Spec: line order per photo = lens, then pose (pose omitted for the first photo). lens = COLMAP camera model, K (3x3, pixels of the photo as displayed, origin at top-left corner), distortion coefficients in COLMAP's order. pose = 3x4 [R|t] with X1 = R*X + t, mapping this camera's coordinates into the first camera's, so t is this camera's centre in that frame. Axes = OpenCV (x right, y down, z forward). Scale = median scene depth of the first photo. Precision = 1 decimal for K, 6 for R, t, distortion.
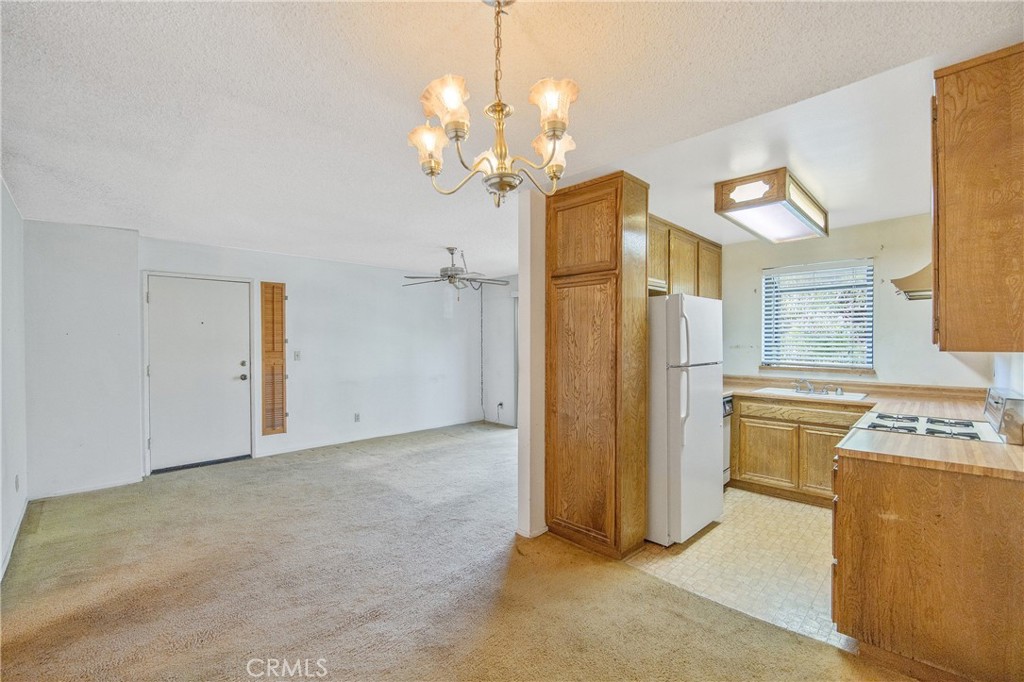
lens RADIAL K [[440.1, 0, 512.9], [0, 440.1, 343.0], [0, 0, 1]] dist [-0.020317, 0.000730]
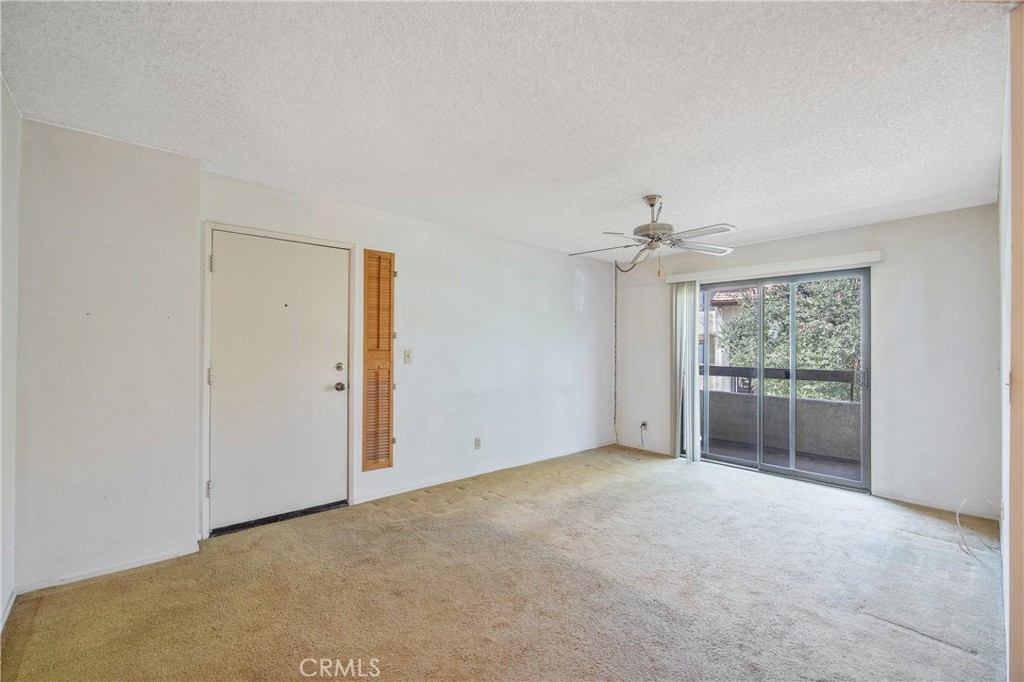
lens RADIAL K [[440.1, 0, 511.8], [0, 440.1, 341.1], [0, 0, 1]] dist [-0.020317, 0.000730]
pose [[0.998537, 0.007501, -0.053559, -0.305864], [-0.008628, 0.999745, -0.020845, 0.018481], [0.053389, 0.021277, 0.998347, 0.321371]]
